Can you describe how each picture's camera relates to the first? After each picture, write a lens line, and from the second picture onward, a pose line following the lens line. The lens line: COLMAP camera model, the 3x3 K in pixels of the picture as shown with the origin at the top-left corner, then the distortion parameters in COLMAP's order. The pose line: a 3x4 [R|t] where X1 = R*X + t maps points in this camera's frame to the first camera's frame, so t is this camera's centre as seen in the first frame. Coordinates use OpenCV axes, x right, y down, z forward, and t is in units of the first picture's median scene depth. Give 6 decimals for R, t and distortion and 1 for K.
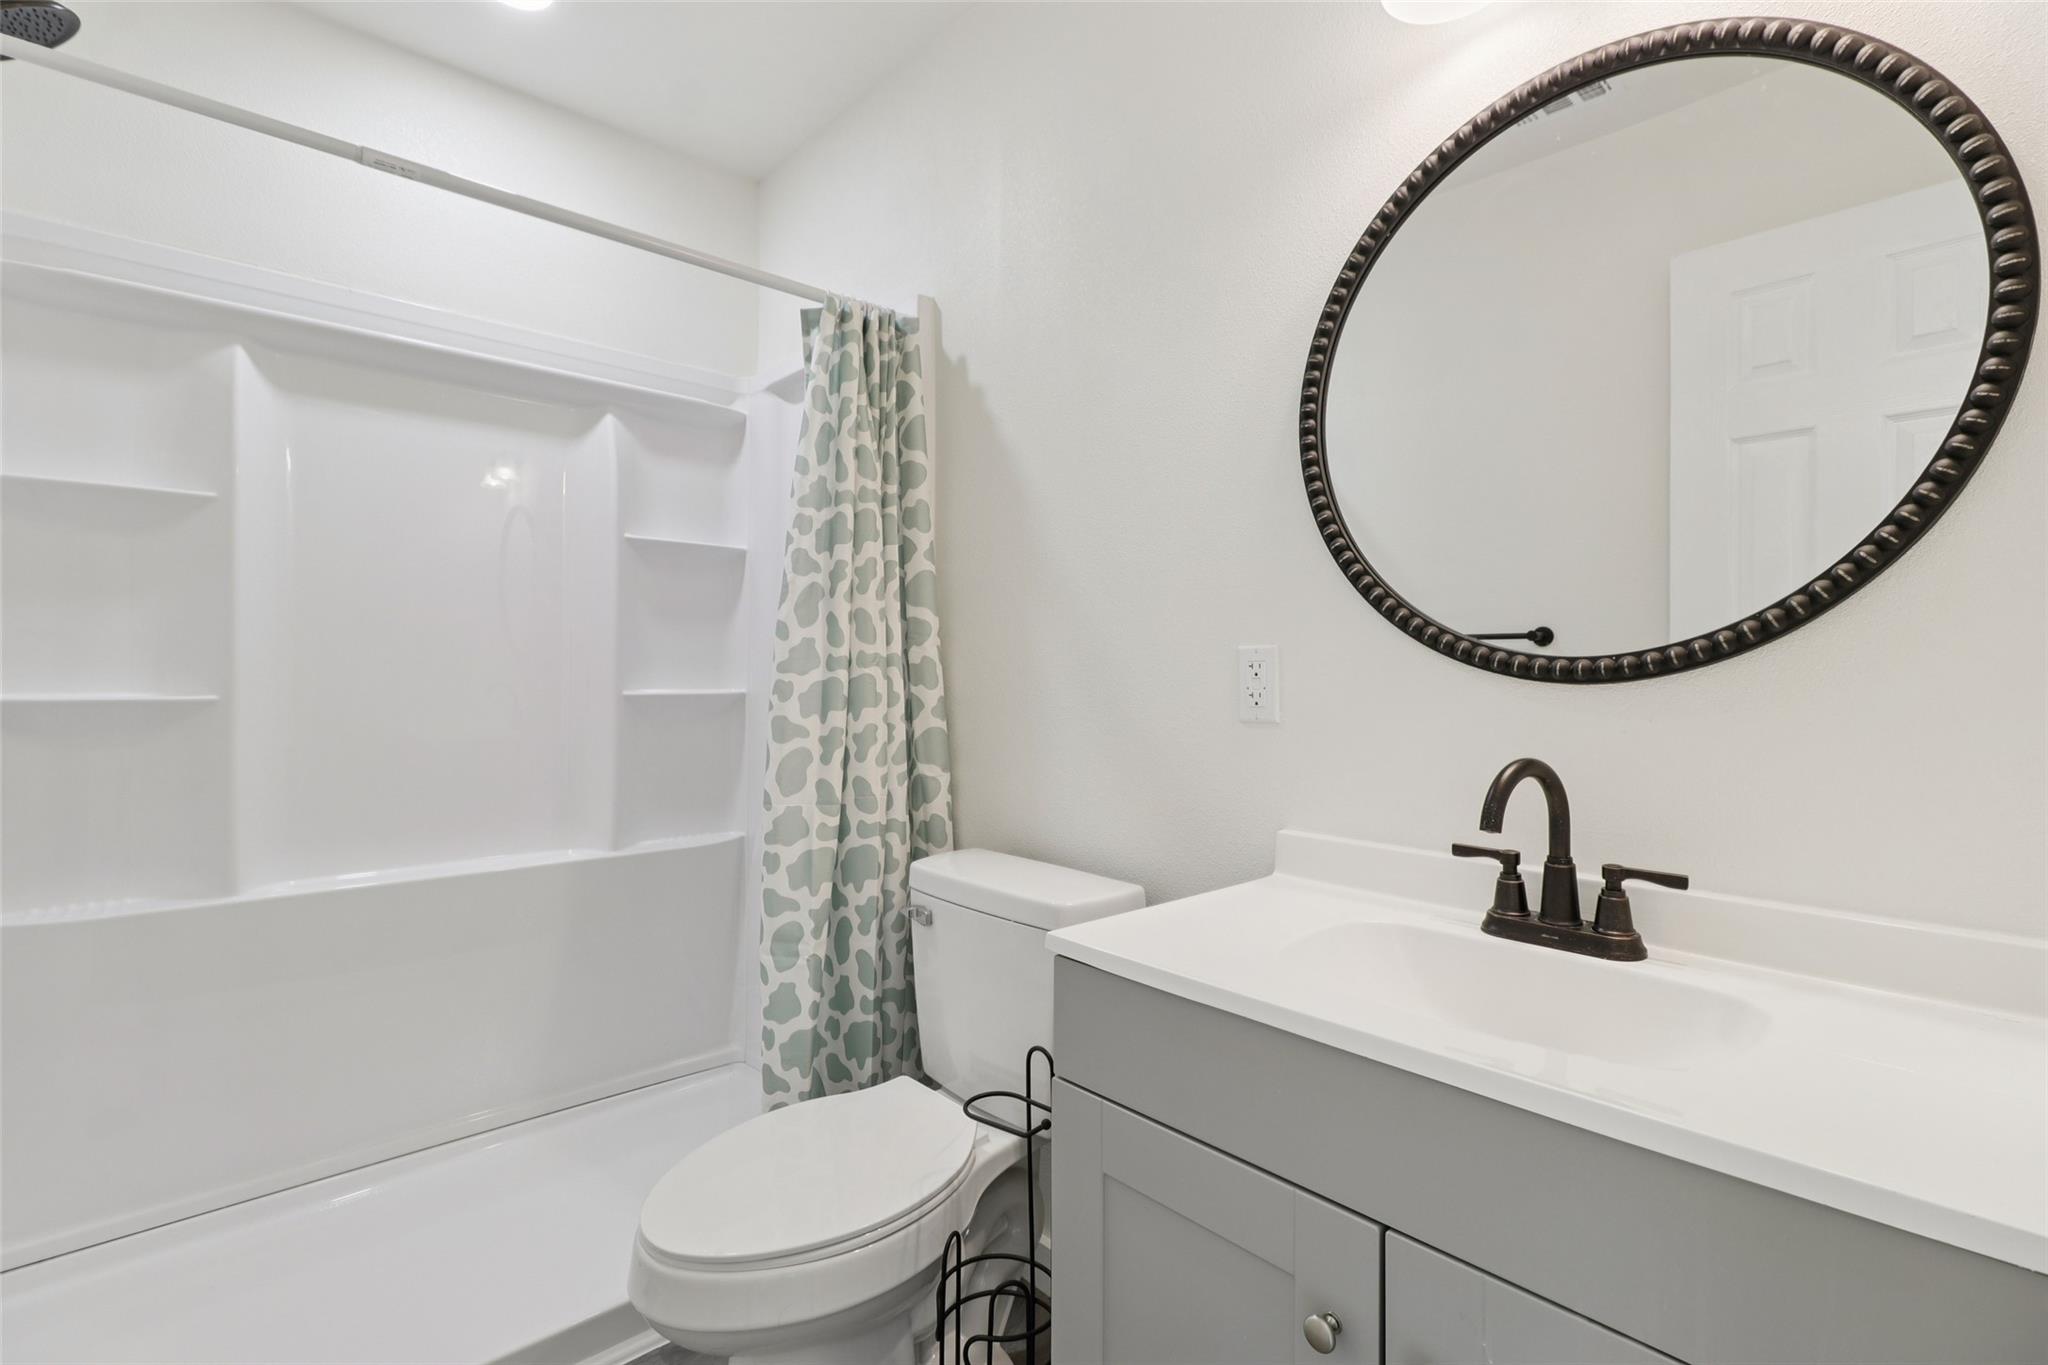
lens RADIAL K [[947.3, 0, 1019.1], [0, 947.3, 665.4], [0, 0, 1]] dist [0.001426, -0.000079]
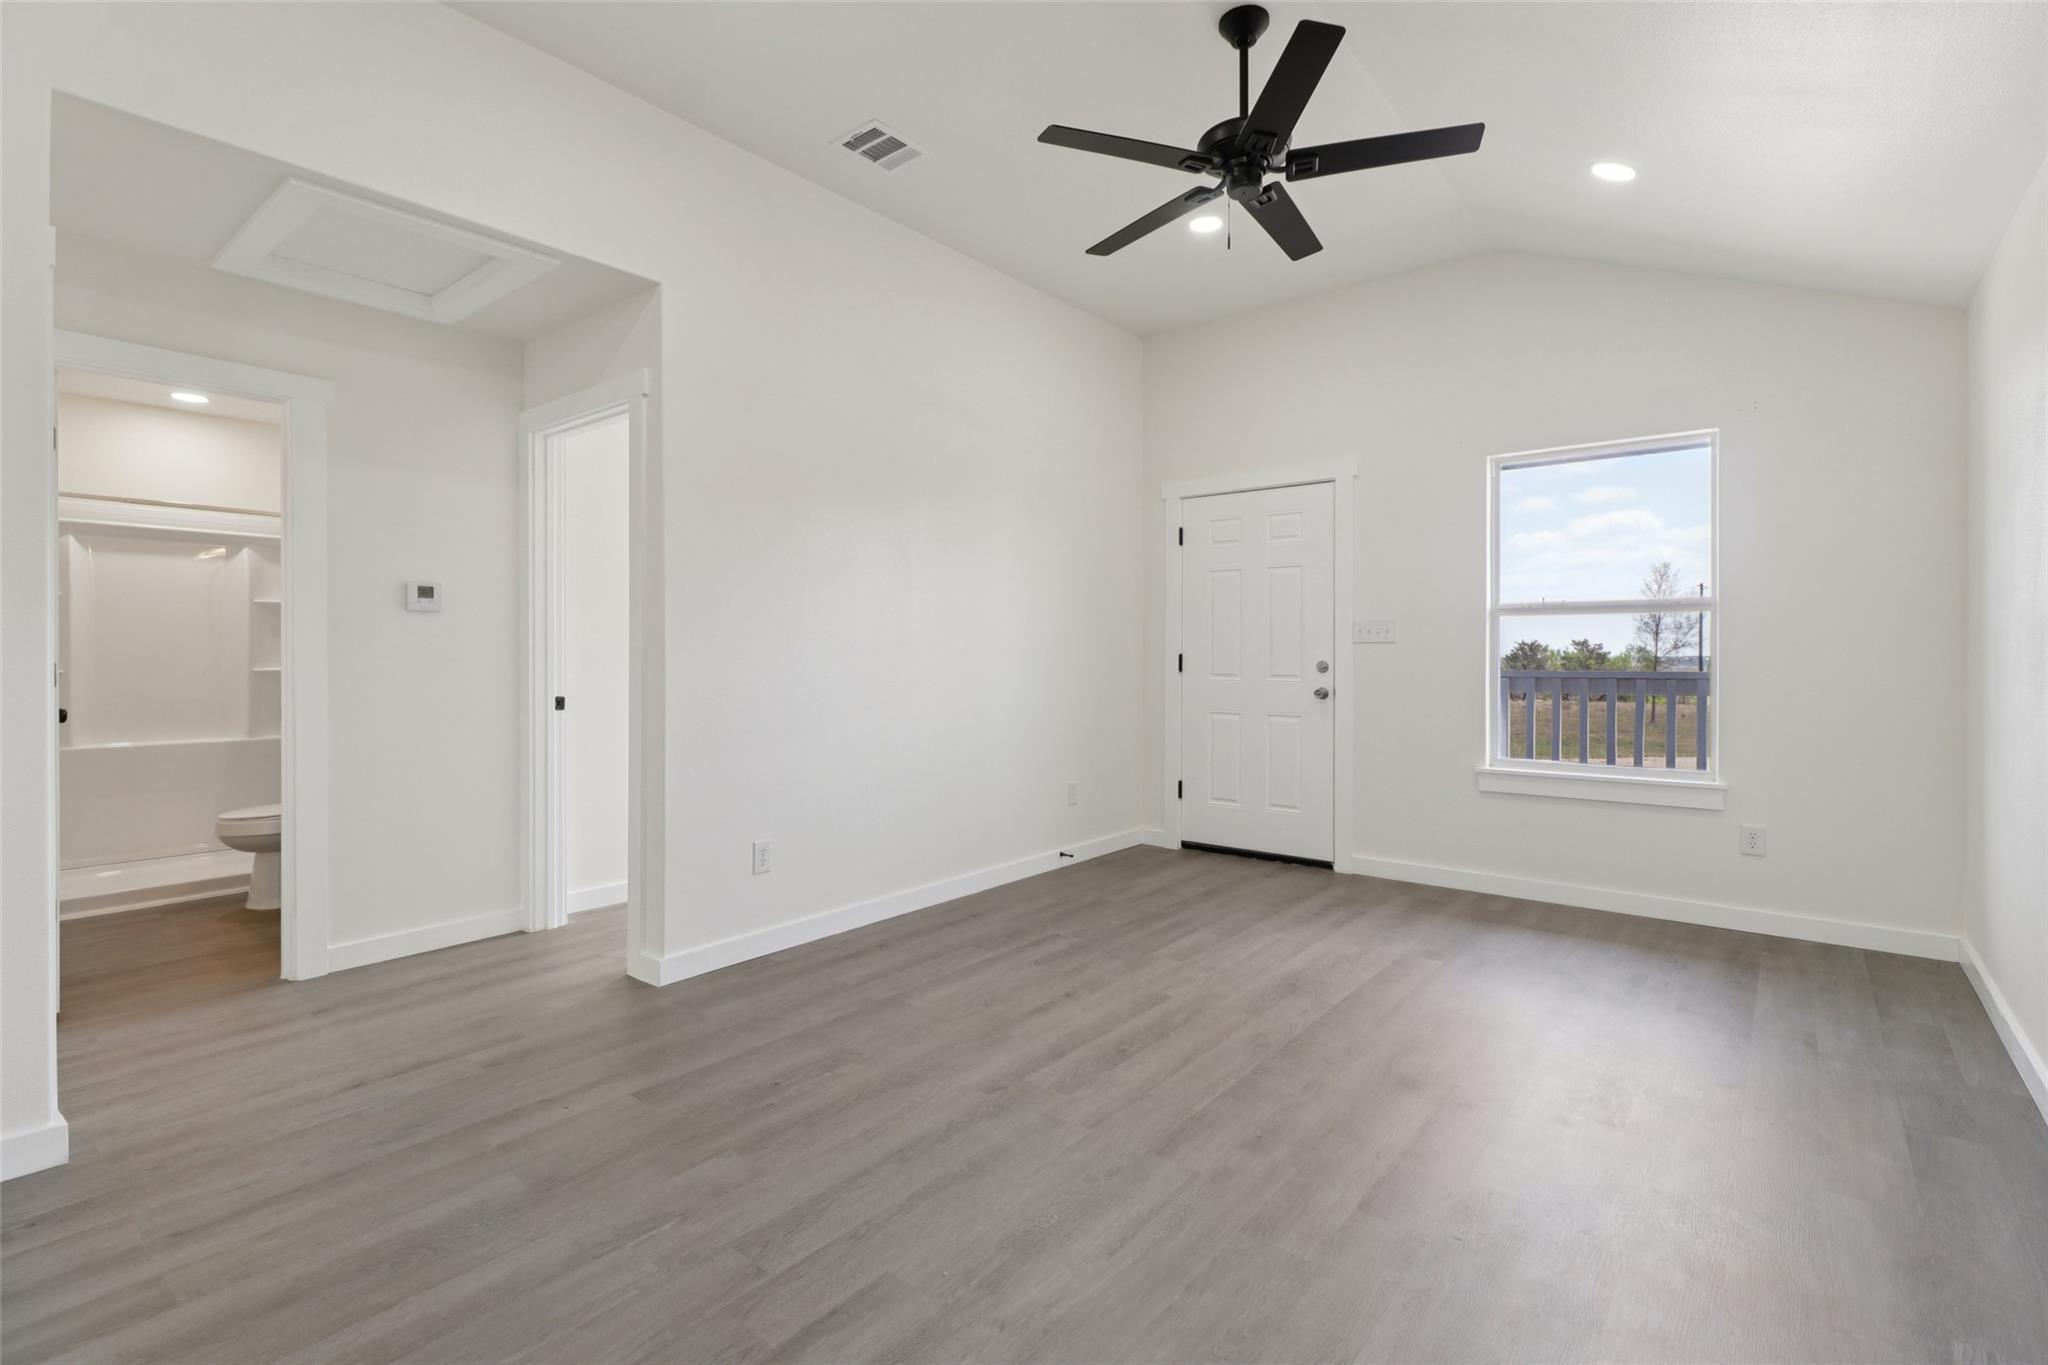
lens RADIAL K [[947.3, 0, 1038.0], [0, 947.3, 646.5], [0, 0, 1]] dist [0.001426, -0.000079]
pose [[0.985254, -0.002947, 0.171072, 1.077843], [0.004409, 0.999957, -0.008165, 0.003930], [-0.171041, 0.008799, 0.985225, -1.613394]]
